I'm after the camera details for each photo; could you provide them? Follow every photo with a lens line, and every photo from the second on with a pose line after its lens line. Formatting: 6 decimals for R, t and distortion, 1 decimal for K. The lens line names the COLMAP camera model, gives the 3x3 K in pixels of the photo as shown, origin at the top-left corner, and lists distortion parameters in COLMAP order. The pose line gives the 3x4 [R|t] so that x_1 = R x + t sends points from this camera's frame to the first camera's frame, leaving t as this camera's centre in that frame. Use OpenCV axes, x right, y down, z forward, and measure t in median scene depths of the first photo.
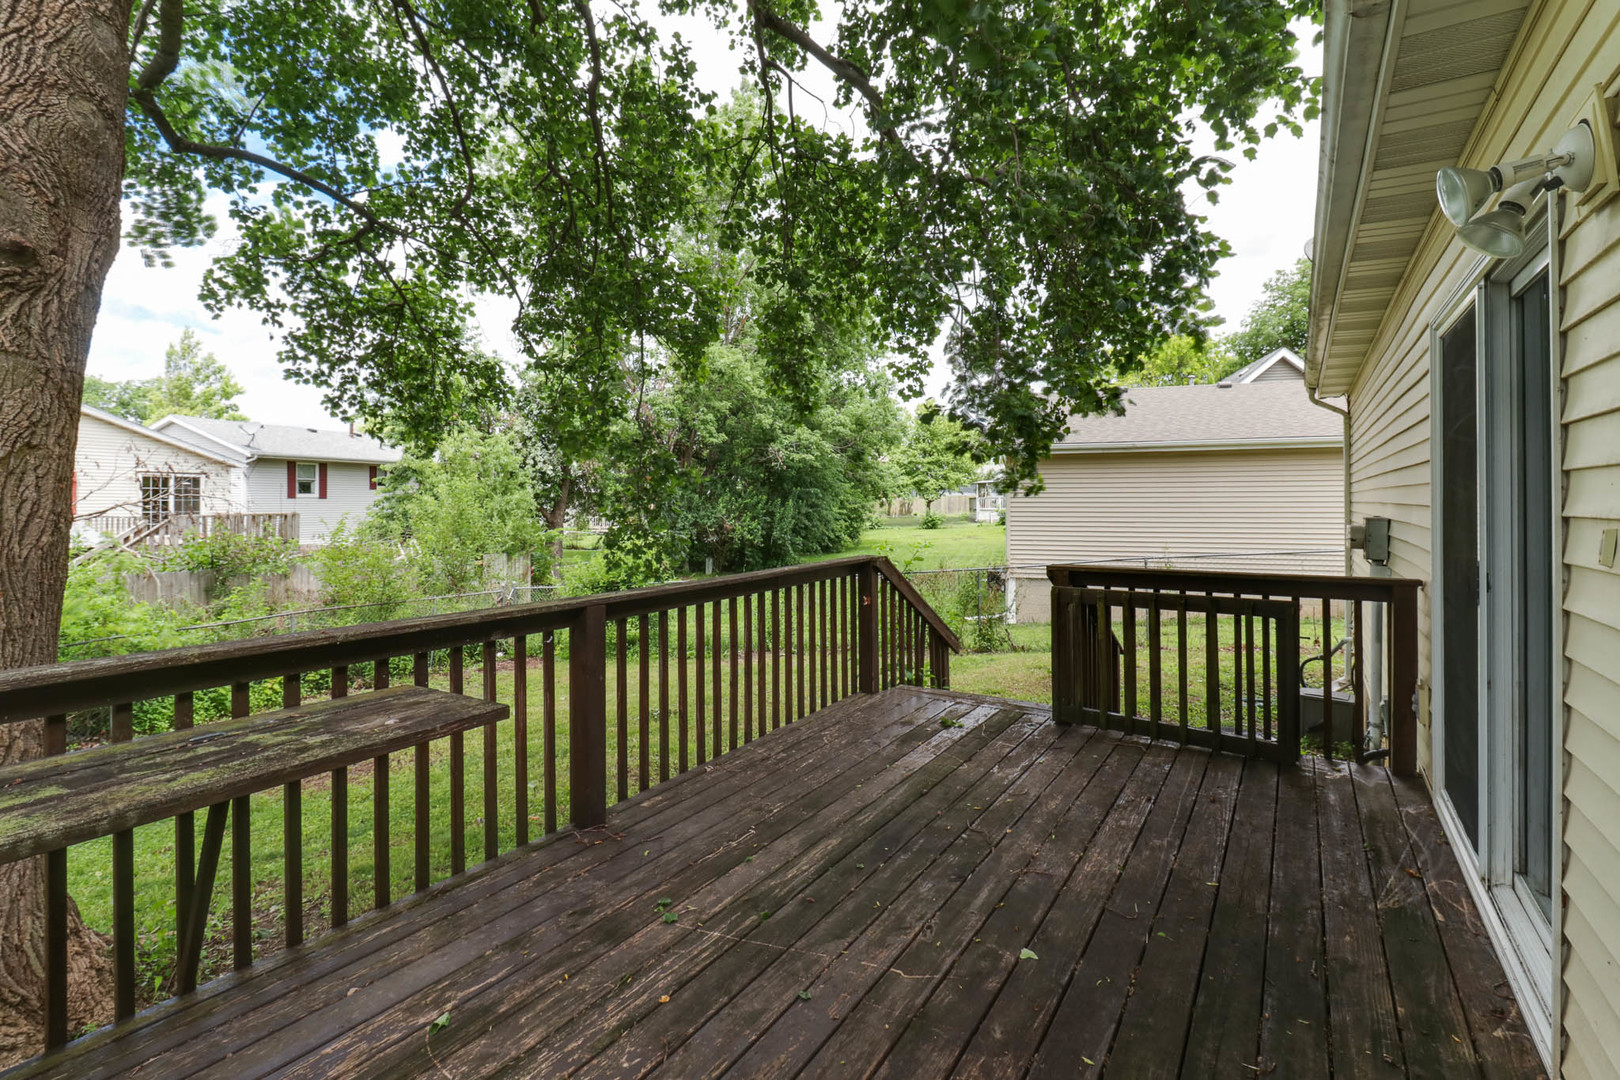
lens RADIAL K [[754.5, 0, 811.2], [0, 754.5, 502.2], [0, 0, 1]] dist [-0.003660, -0.000766]
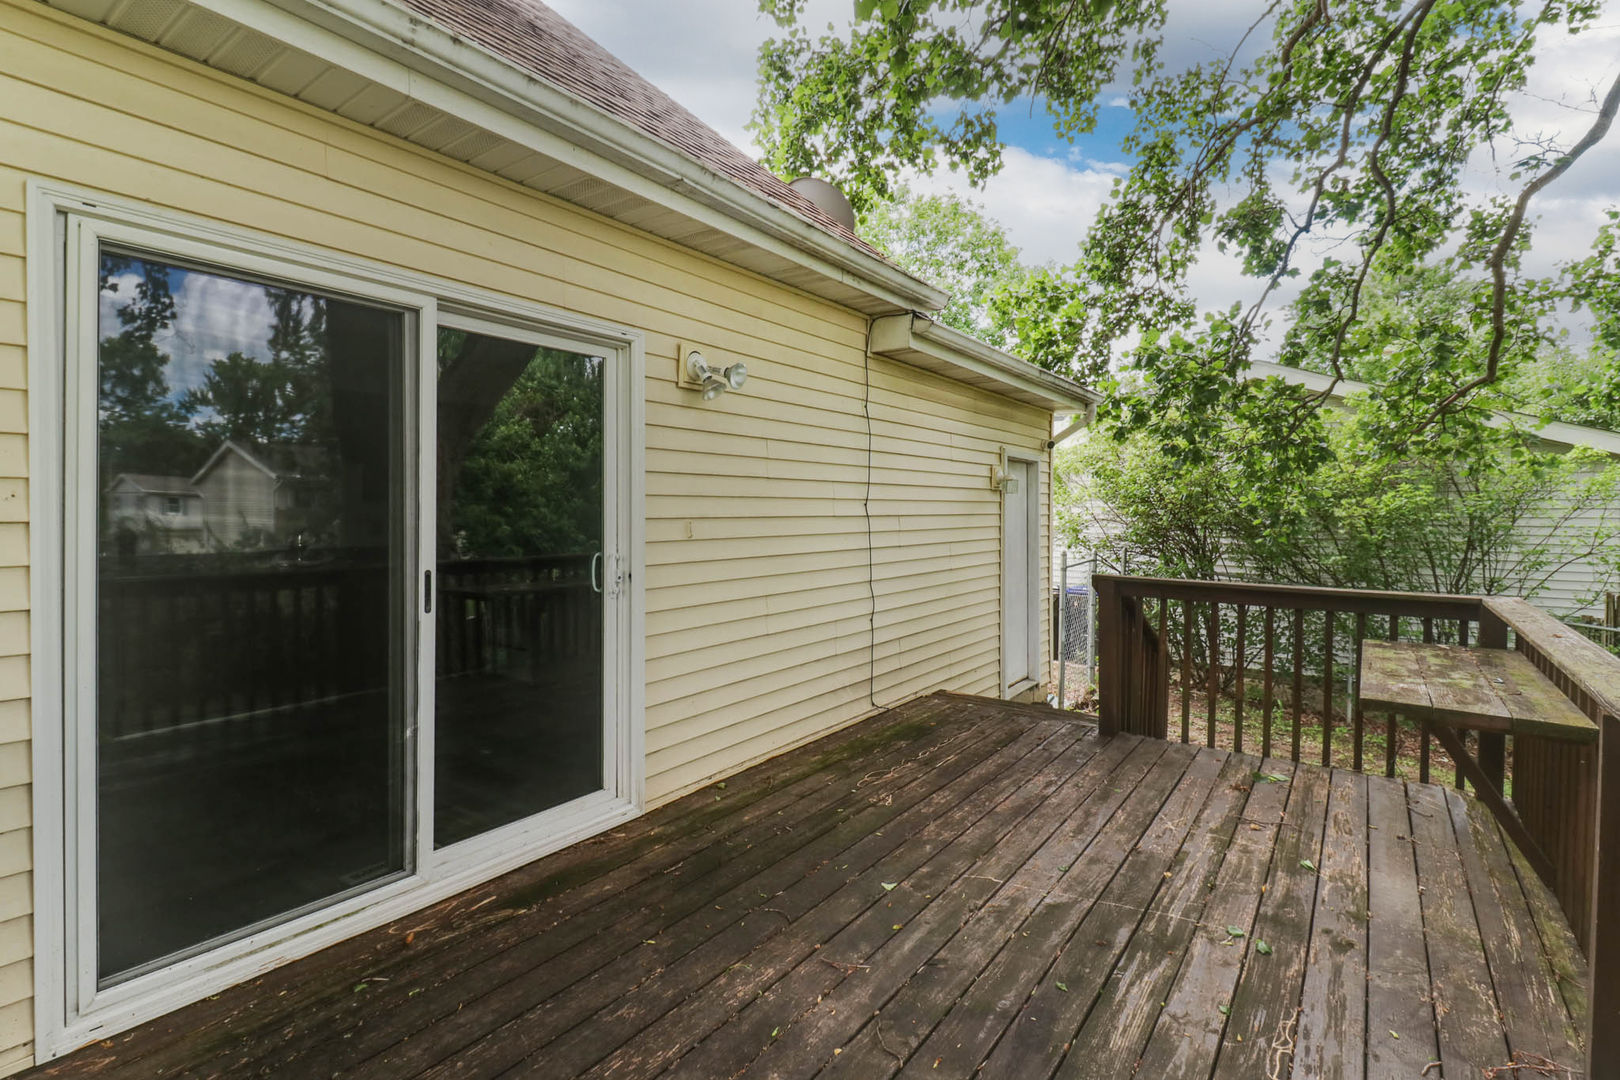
lens RADIAL K [[754.5, 0, 811.6], [0, 754.5, 507.9], [0, 0, 1]] dist [-0.003660, -0.000766]
pose [[-0.998264, 0.003061, 0.058823, 0.298282], [0.003186, 0.999993, 0.002031, -0.008214], [-0.058816, 0.002215, -0.998266, 1.948312]]
